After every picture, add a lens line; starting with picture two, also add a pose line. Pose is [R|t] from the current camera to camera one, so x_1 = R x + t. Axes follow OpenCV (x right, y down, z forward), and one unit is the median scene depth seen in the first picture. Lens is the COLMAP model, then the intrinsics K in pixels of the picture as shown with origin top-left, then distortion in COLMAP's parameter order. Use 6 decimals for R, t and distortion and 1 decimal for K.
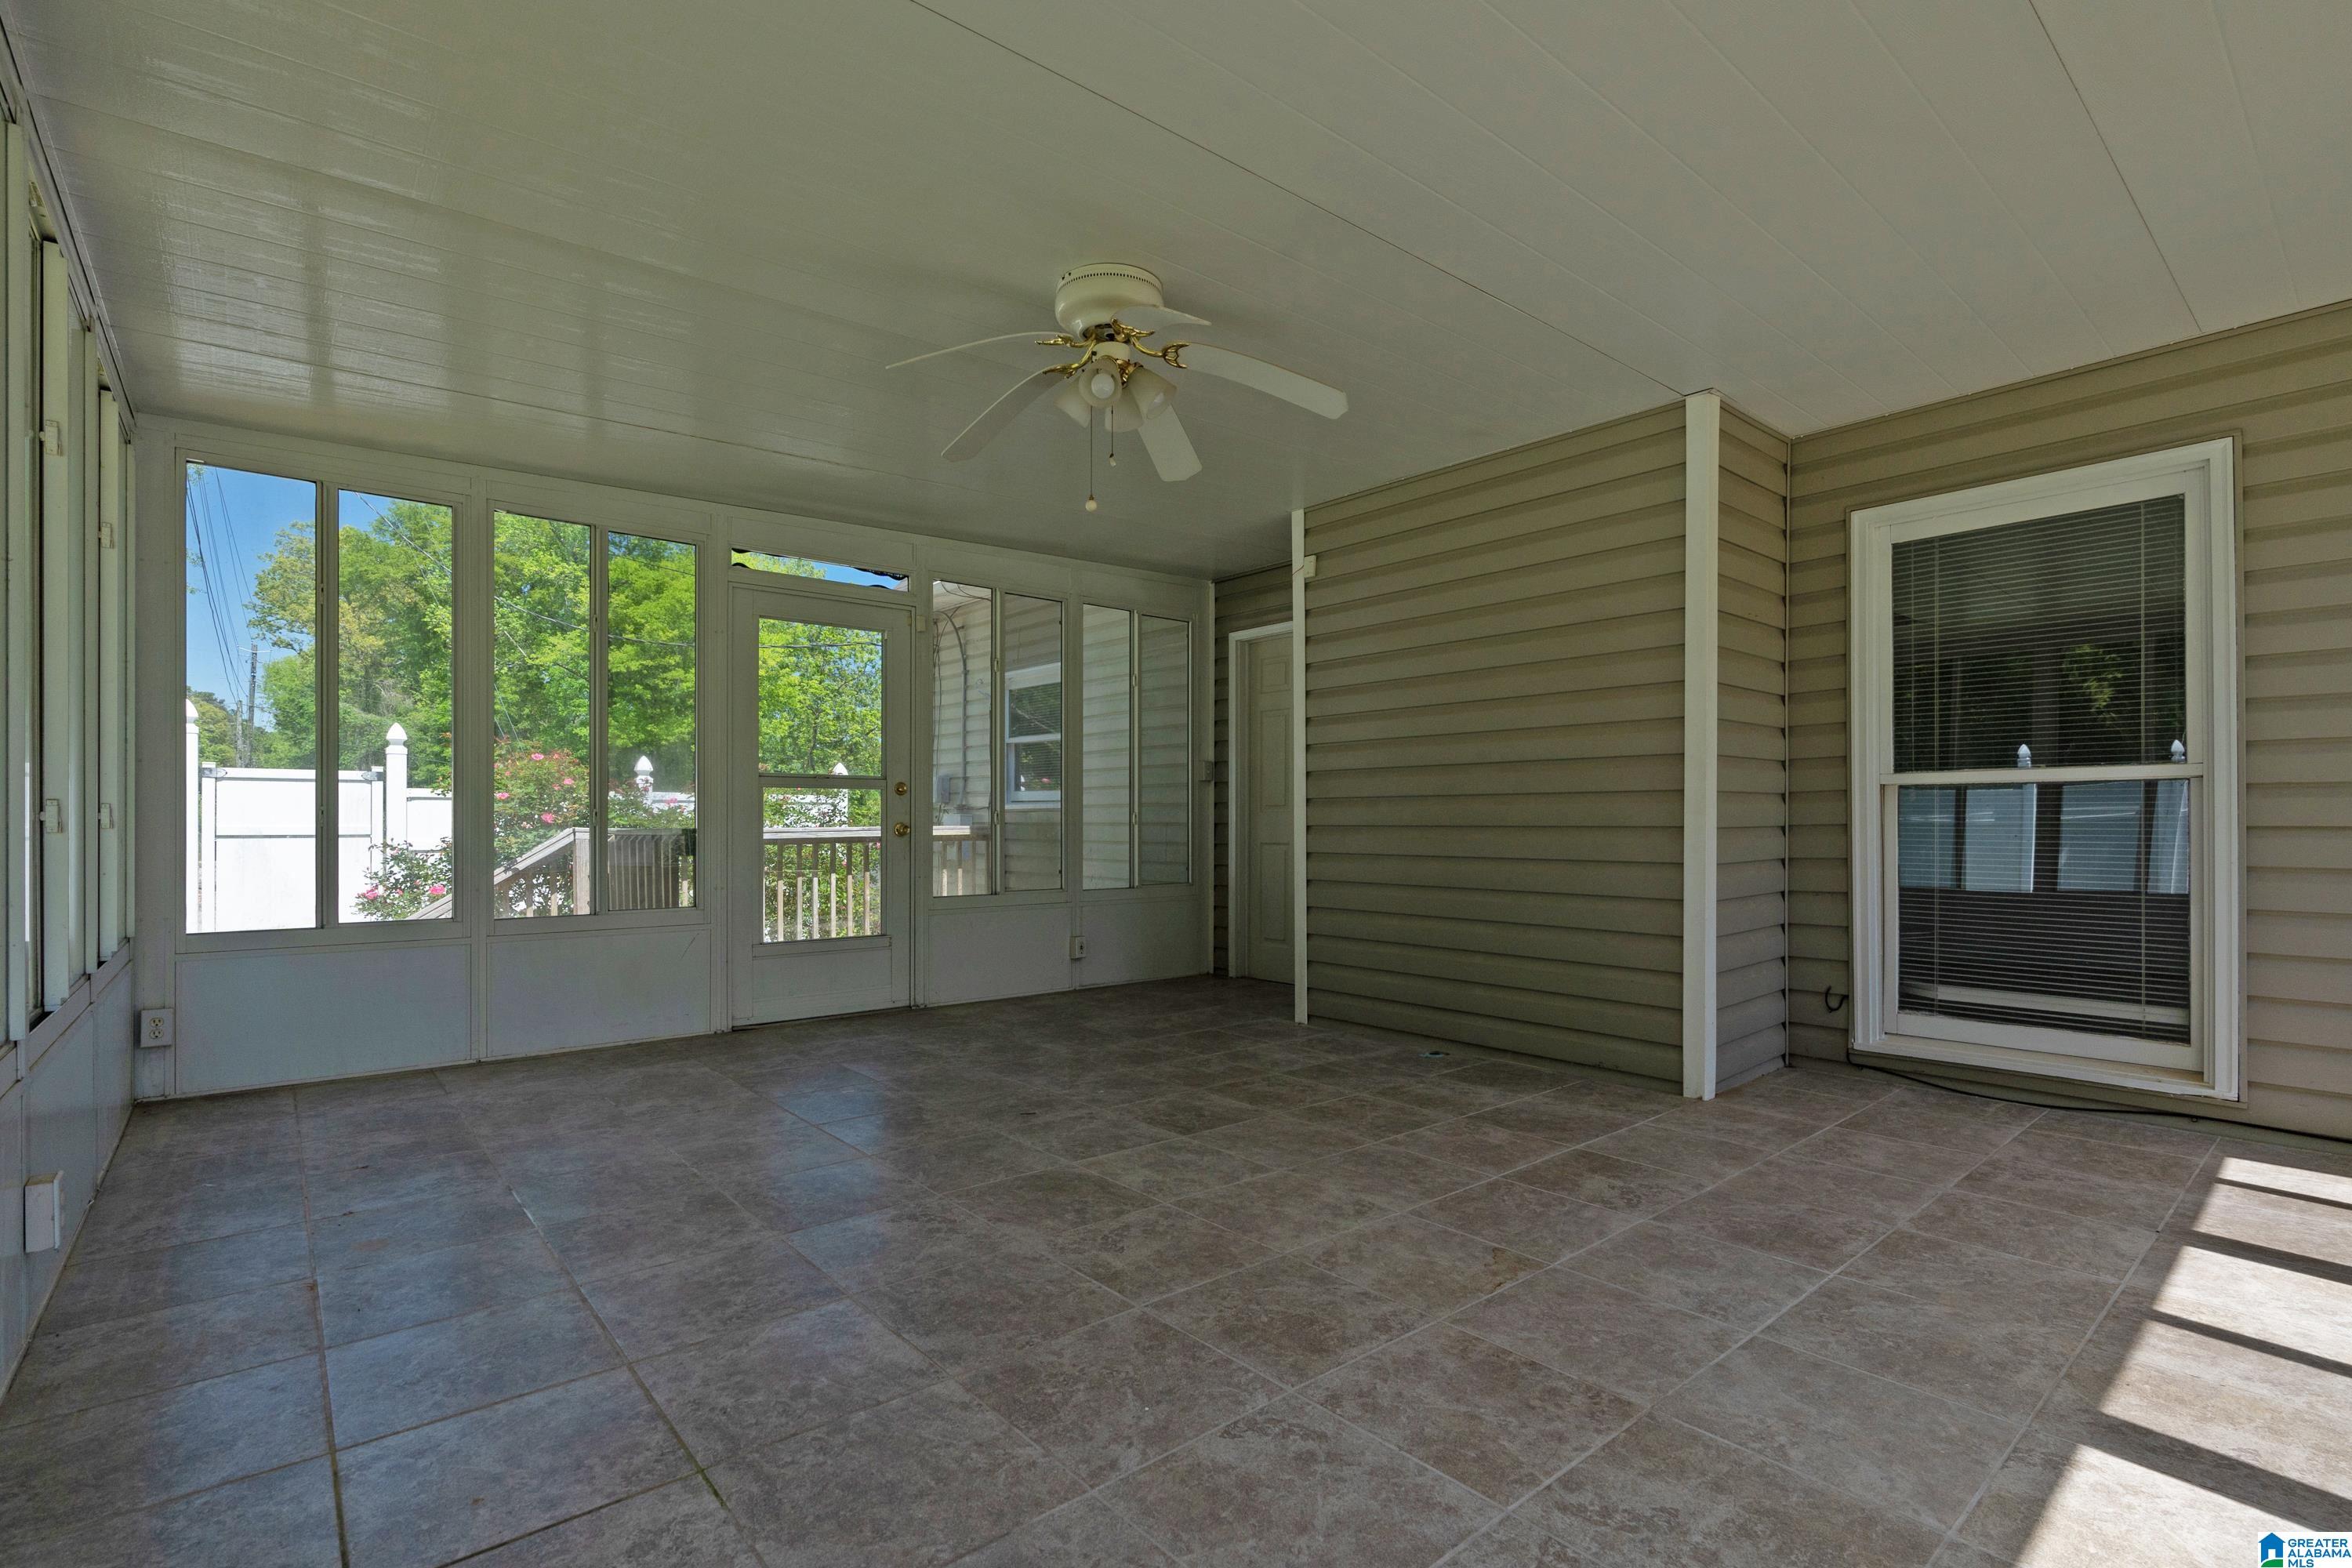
lens RADIAL K [[1059.1, 0, 1178.8], [0, 1059.1, 806.6], [0, 0, 1]] dist [-0.007496, 0.003151]
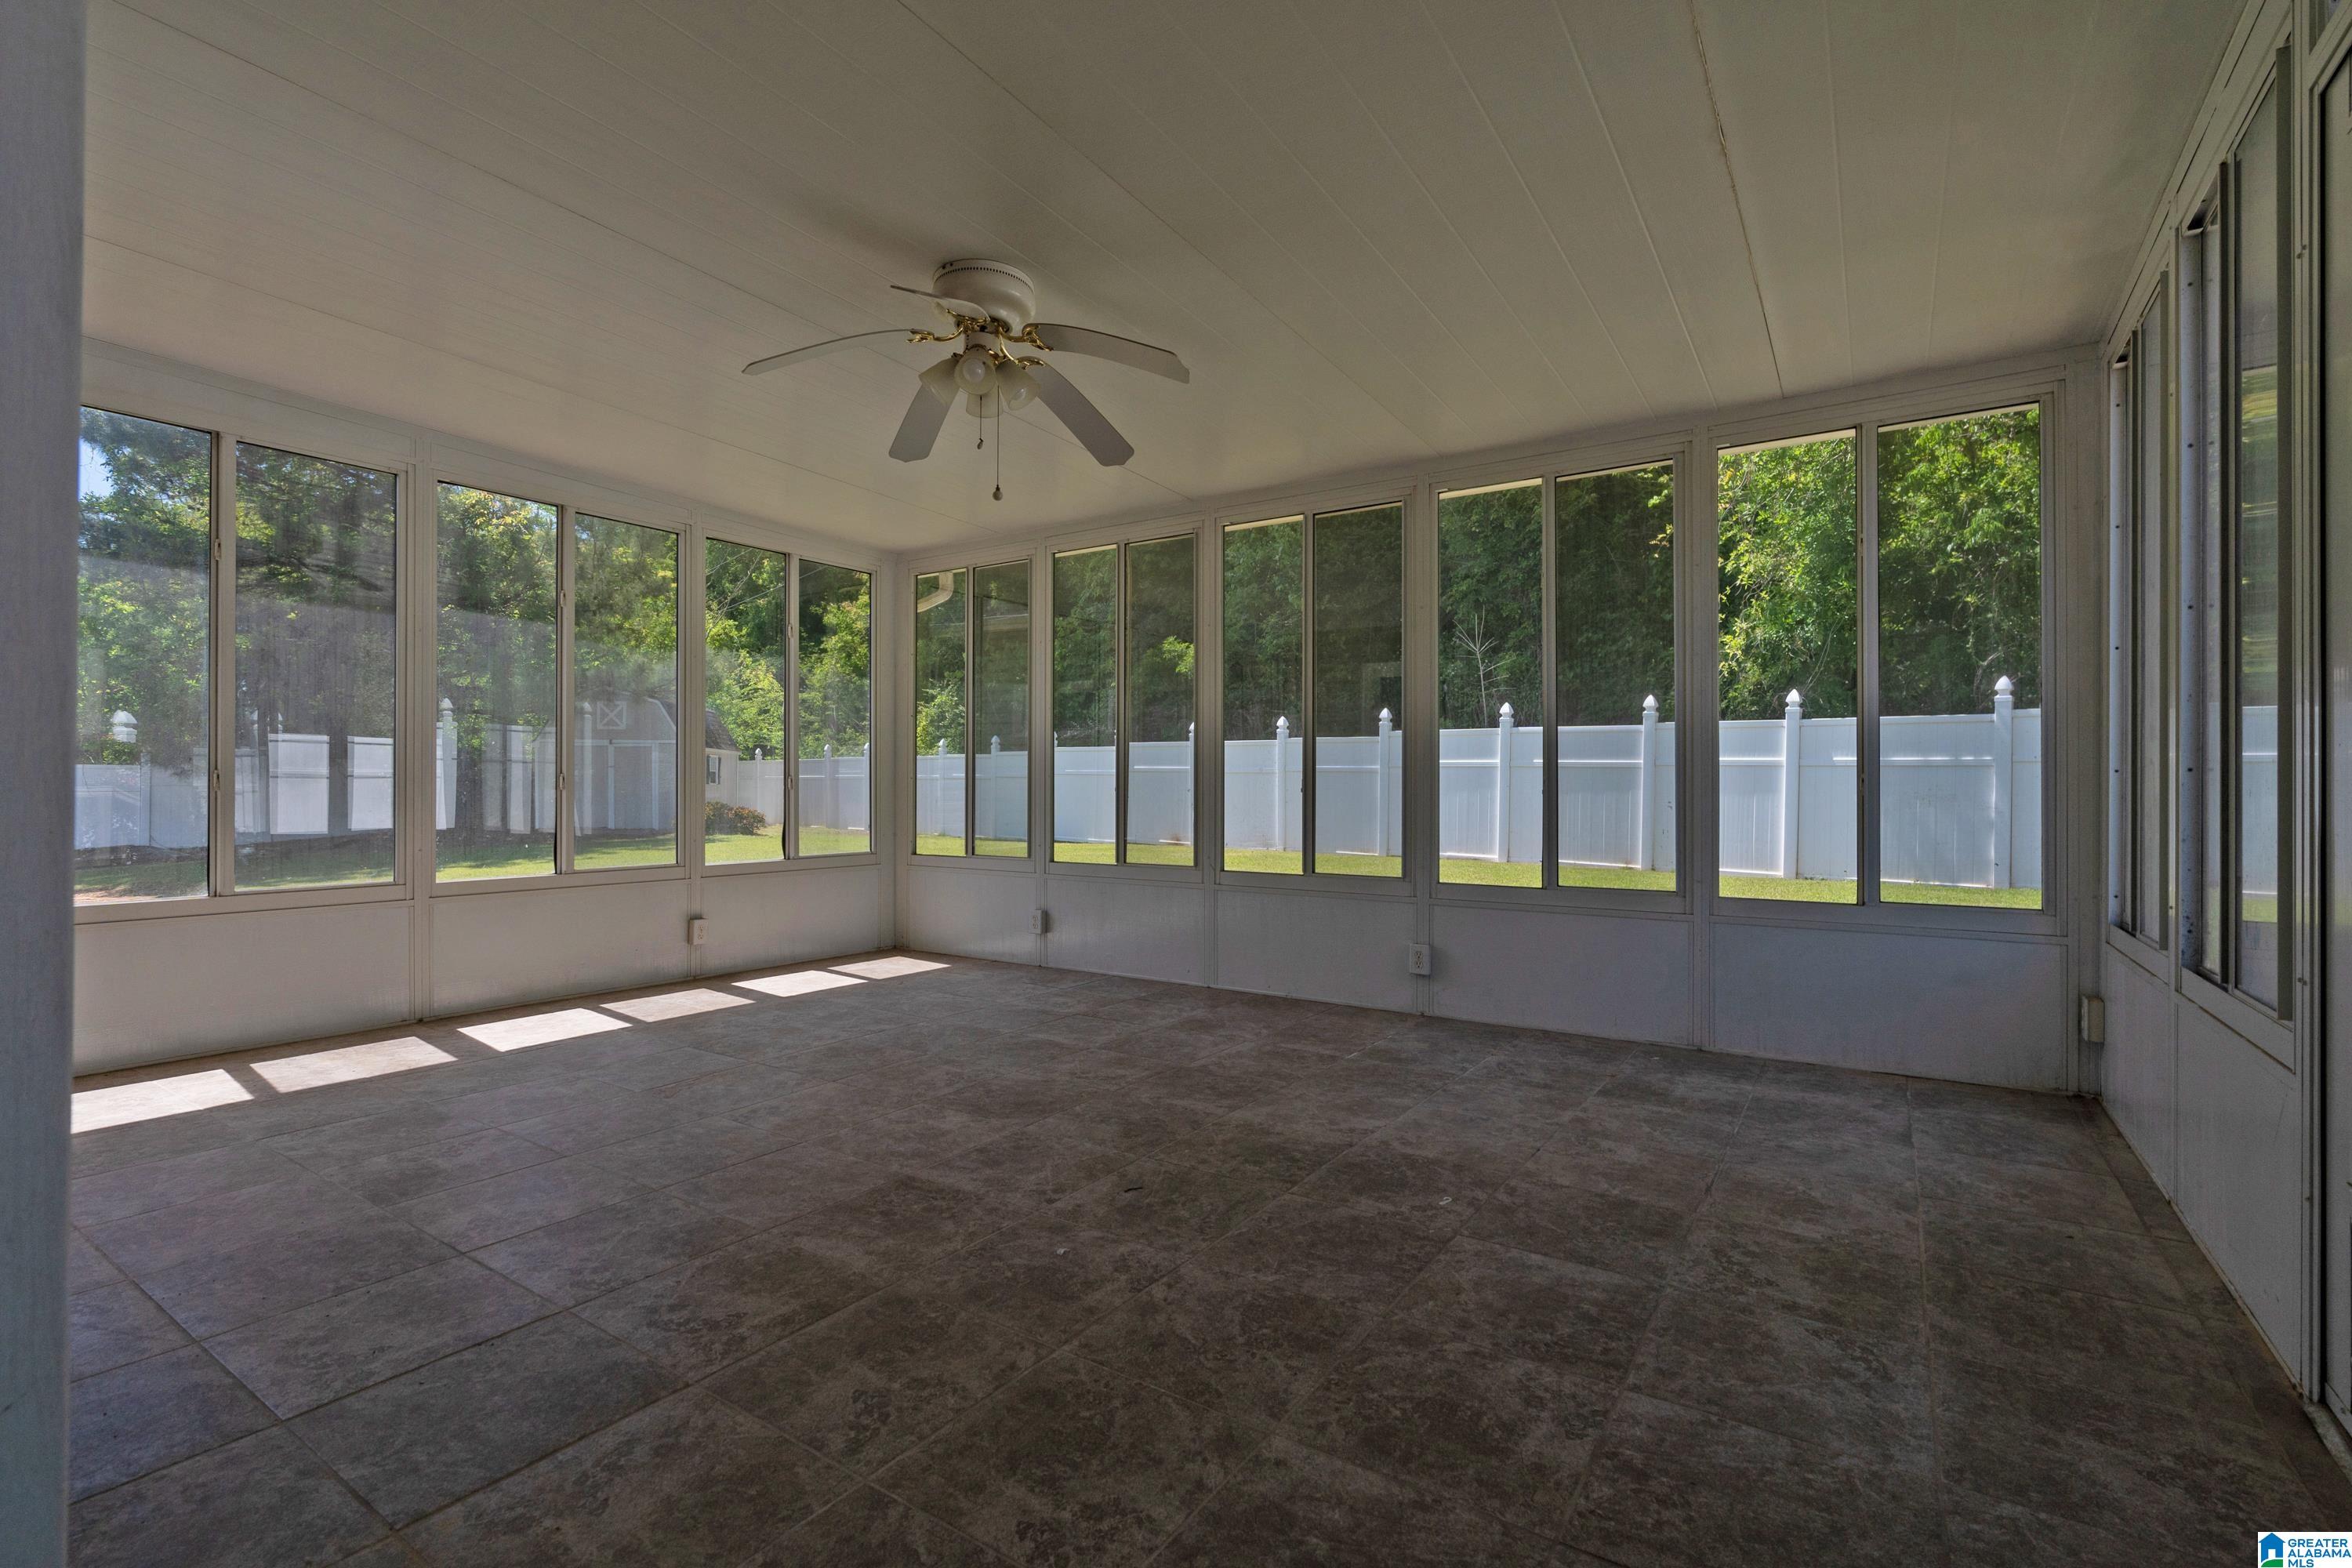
lens RADIAL K [[1059.1, 0, 1190.4], [0, 1059.1, 787.8], [0, 0, 1]] dist [-0.007496, 0.003151]
pose [[-0.959755, -0.005170, -0.280790, 0.028086], [-0.000810, 0.999877, -0.015643, 0.029118], [0.280837, -0.014786, -0.959642, 1.883887]]
